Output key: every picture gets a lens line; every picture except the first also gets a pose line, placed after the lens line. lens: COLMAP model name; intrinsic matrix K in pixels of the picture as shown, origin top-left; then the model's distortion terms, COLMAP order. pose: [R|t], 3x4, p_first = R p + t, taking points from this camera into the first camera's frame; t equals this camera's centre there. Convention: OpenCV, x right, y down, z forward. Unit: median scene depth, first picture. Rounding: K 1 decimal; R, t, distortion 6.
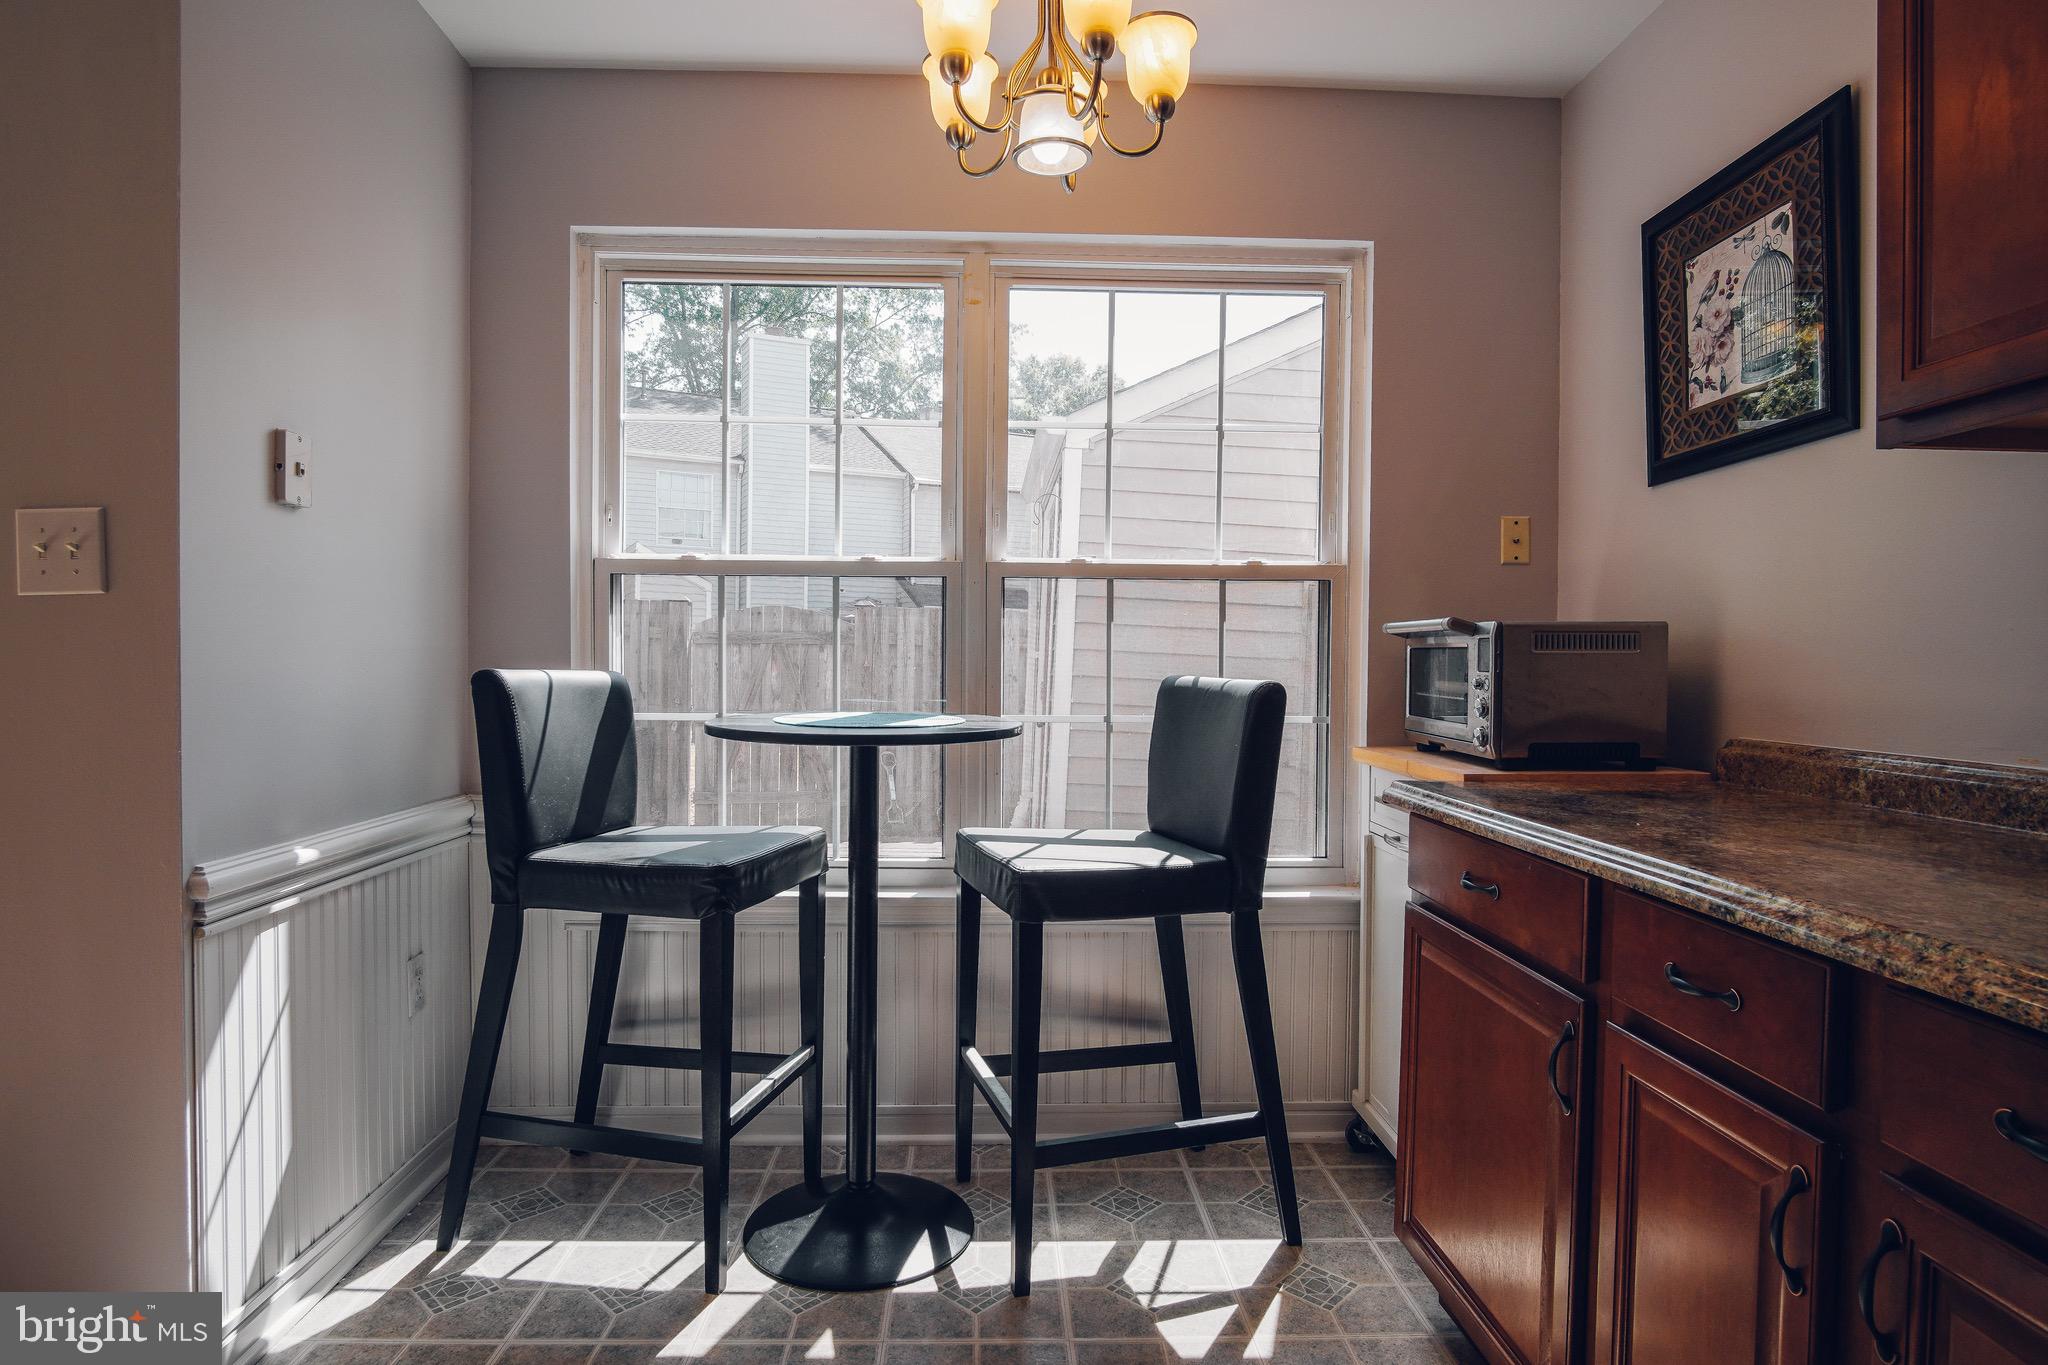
lens RADIAL K [[1096.7, 0, 1024.9], [0, 1096.7, 684.2], [0, 0, 1]] dist [-0.031152, 0.007172]
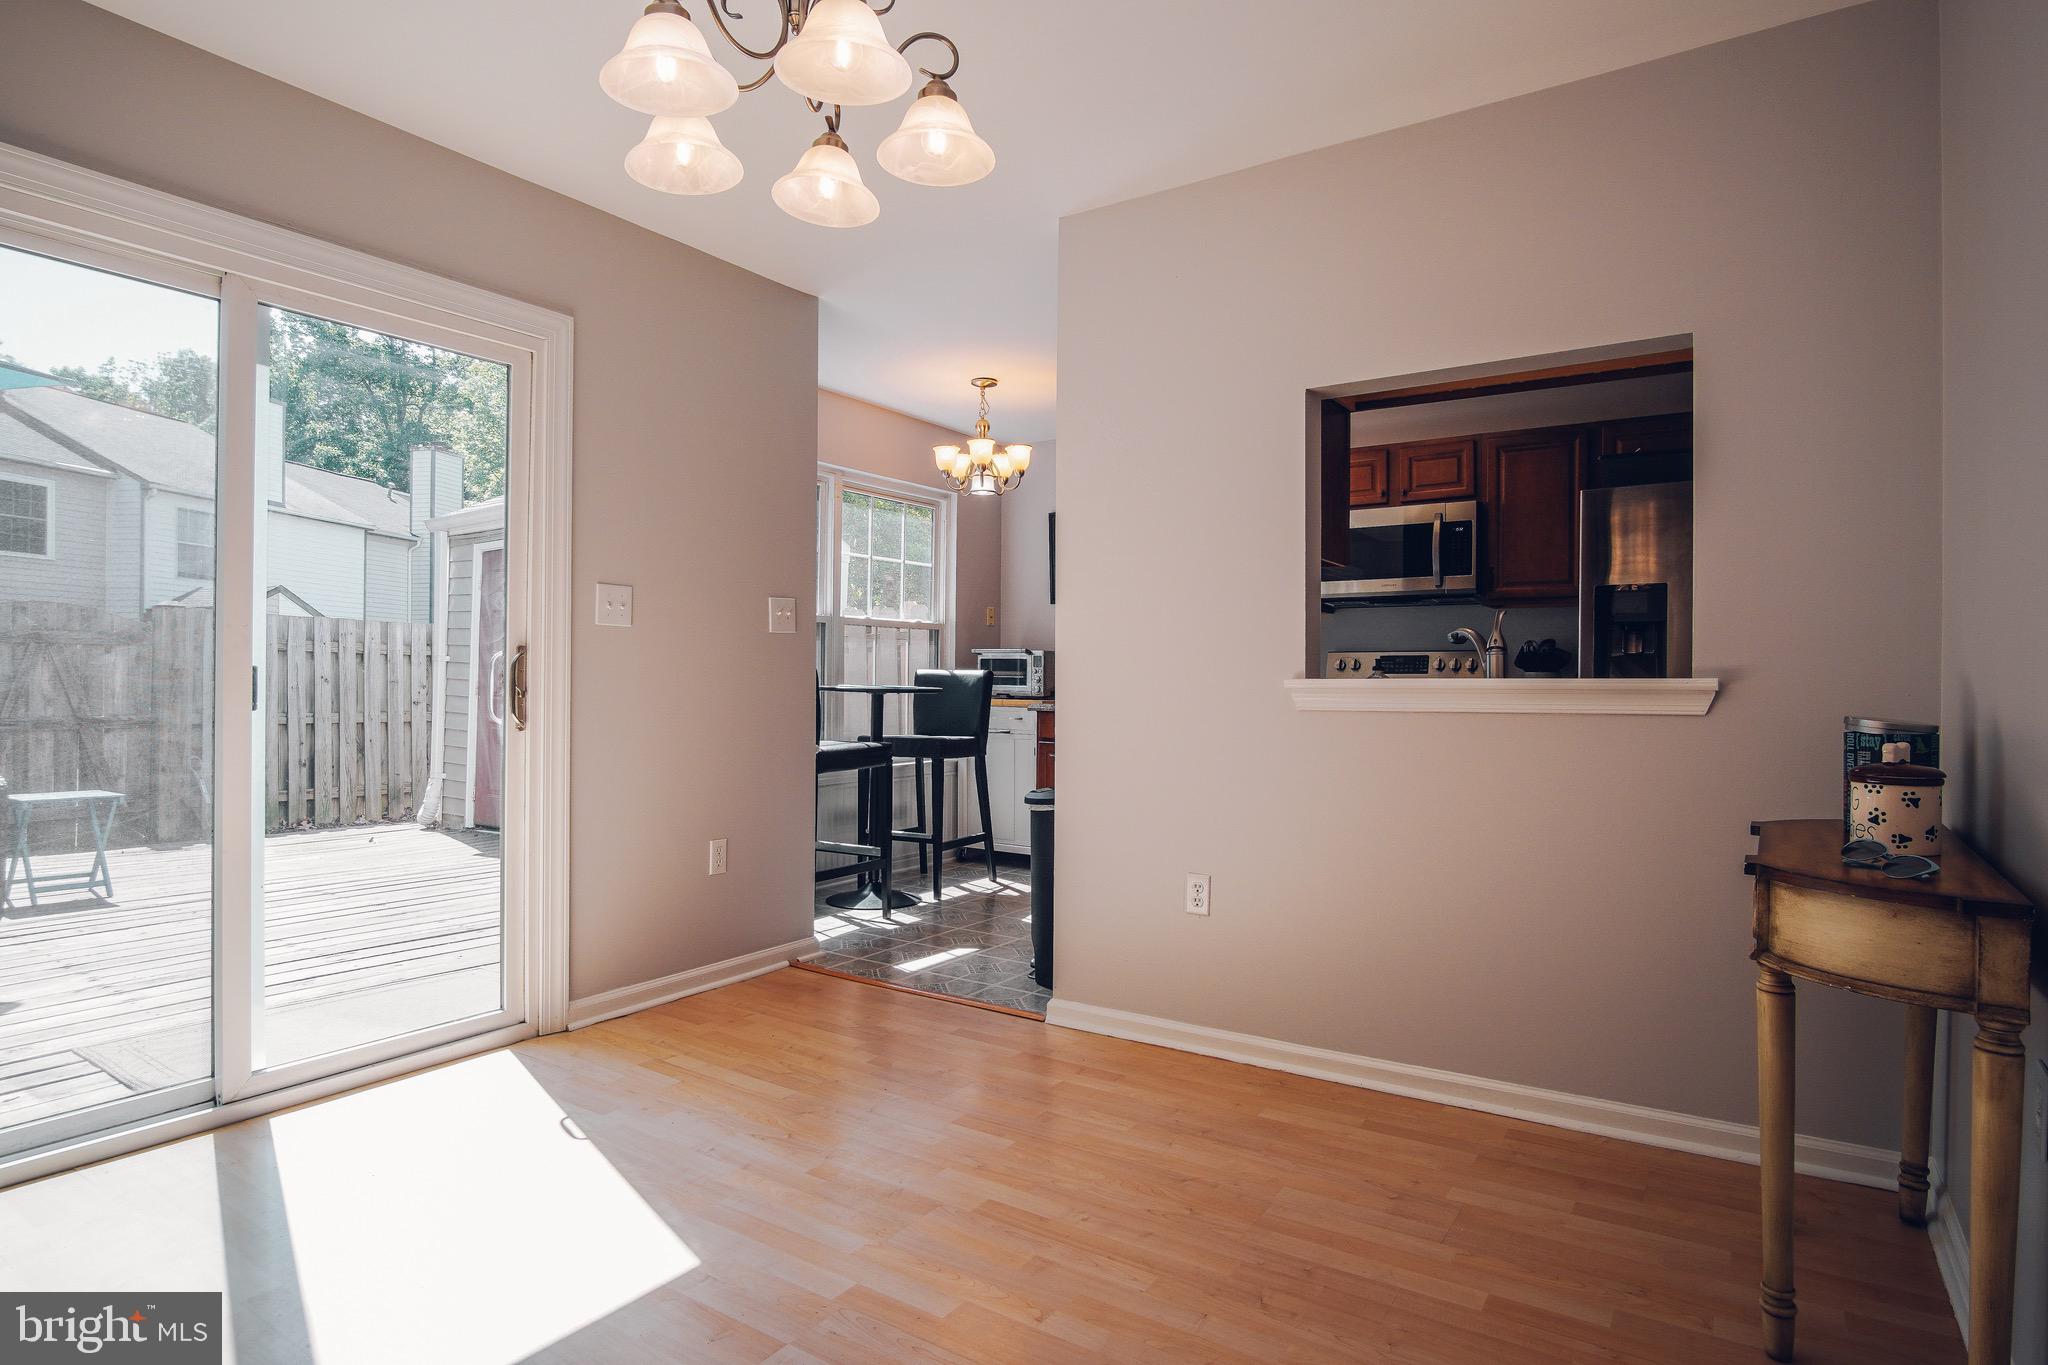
lens RADIAL K [[1096.7, 0, 1024.9], [0, 1096.7, 684.2], [0, 0, 1]] dist [-0.031152, 0.007172]
pose [[0.591569, -0.008002, 0.806215, -1.972713], [0.013500, 0.999909, 0.000019, 0.033895], [-0.806142, 0.010873, 0.591623, -0.726240]]
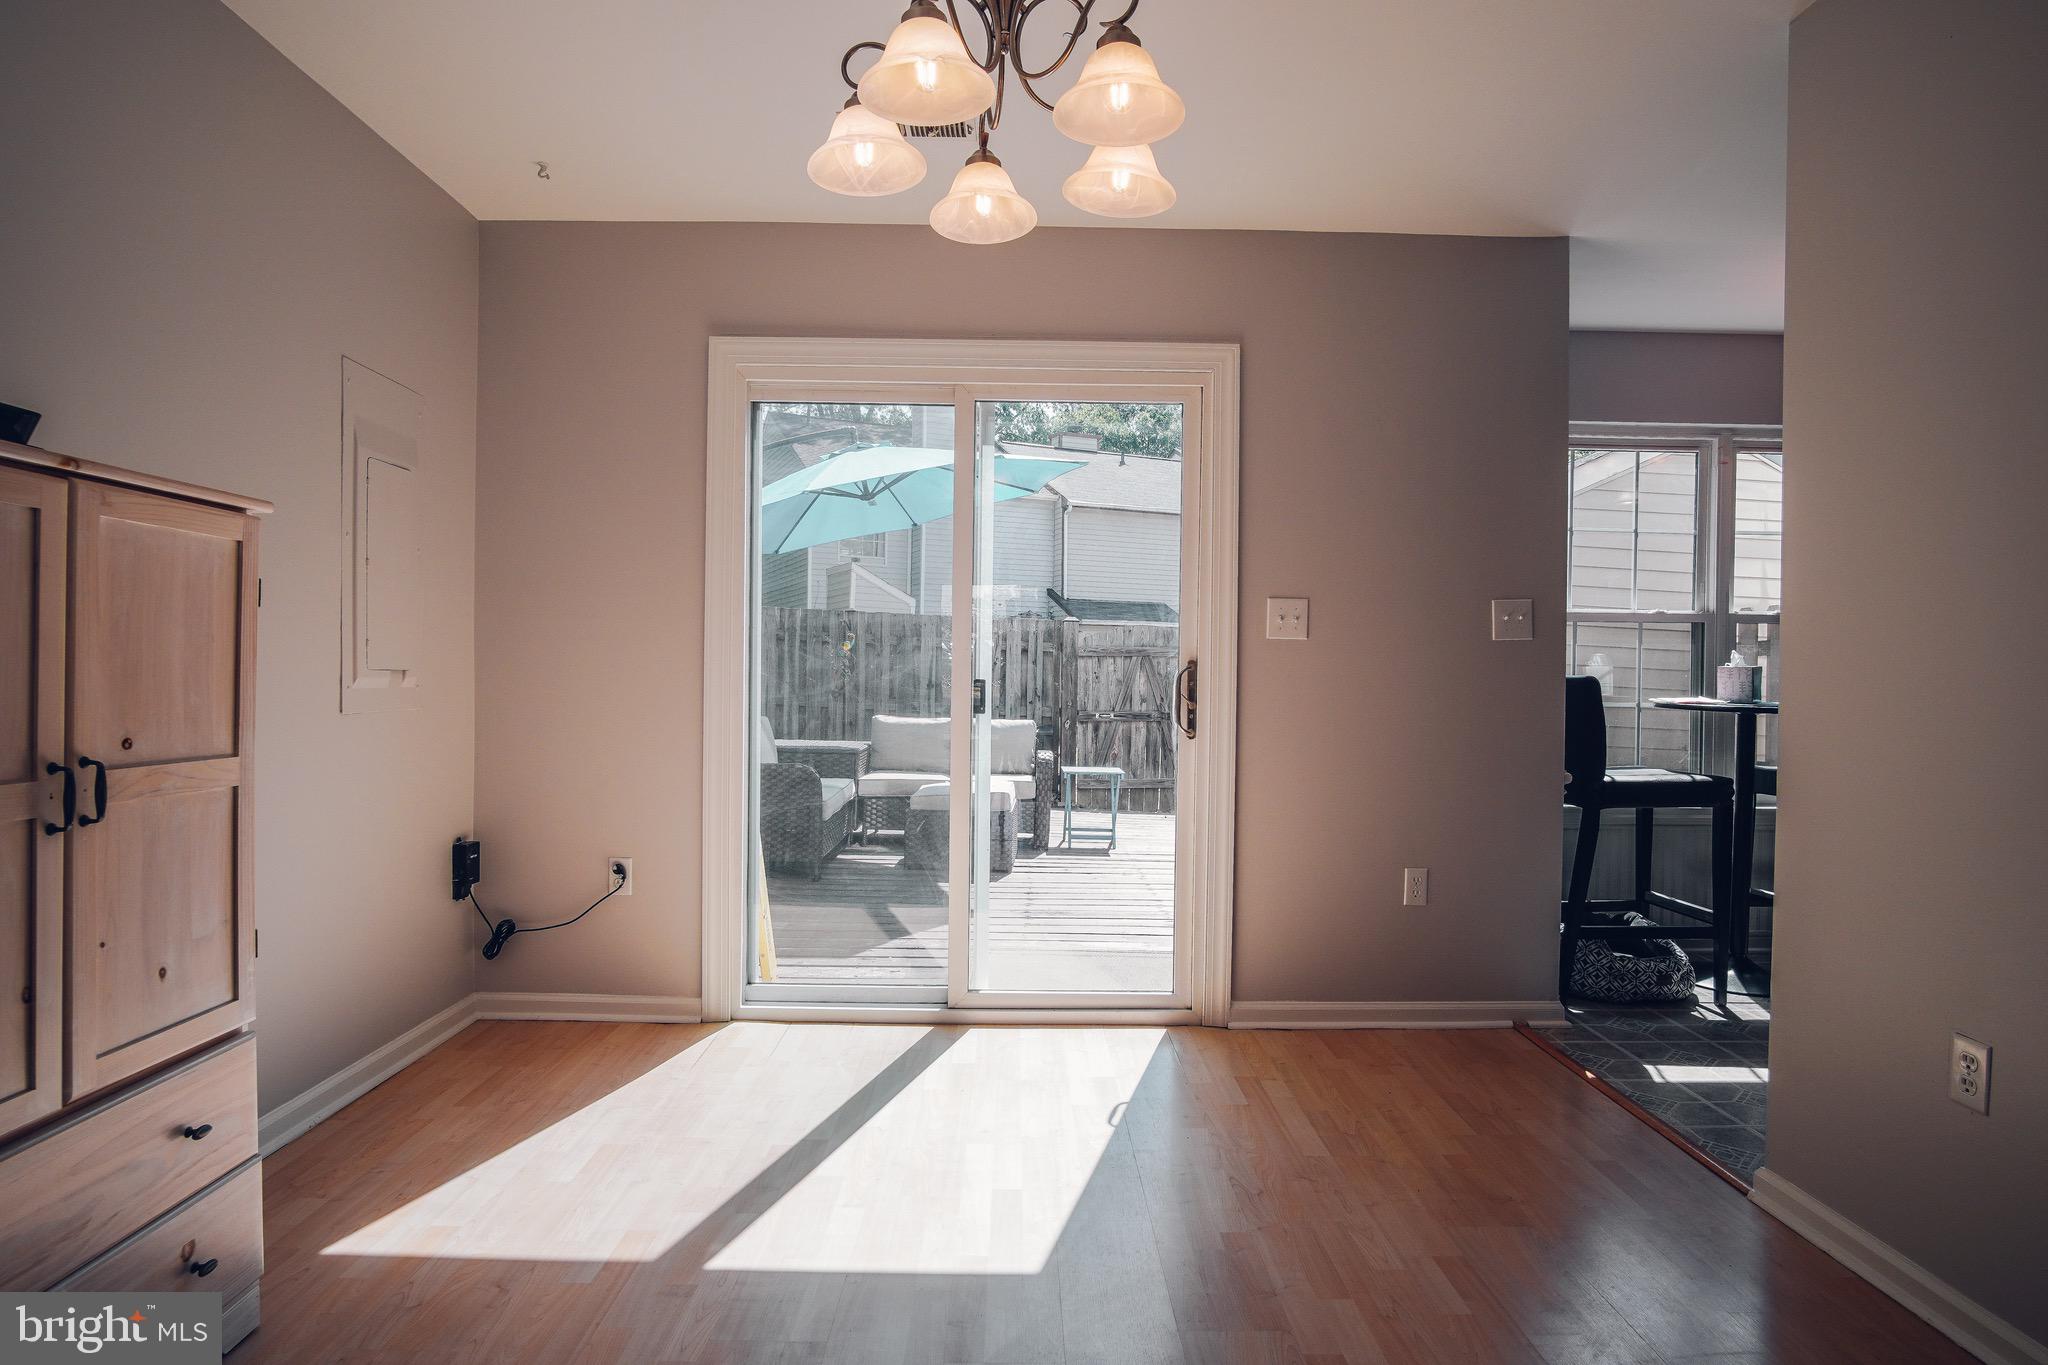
lens RADIAL K [[1096.7, 0, 1024.9], [0, 1096.7, 684.2], [0, 0, 1]] dist [-0.031152, 0.007172]
pose [[0.999496, 0.004109, -0.031478, -1.361447], [-0.004382, 0.999953, -0.008603, 0.022164], [0.031441, 0.008737, 0.999467, -0.918737]]
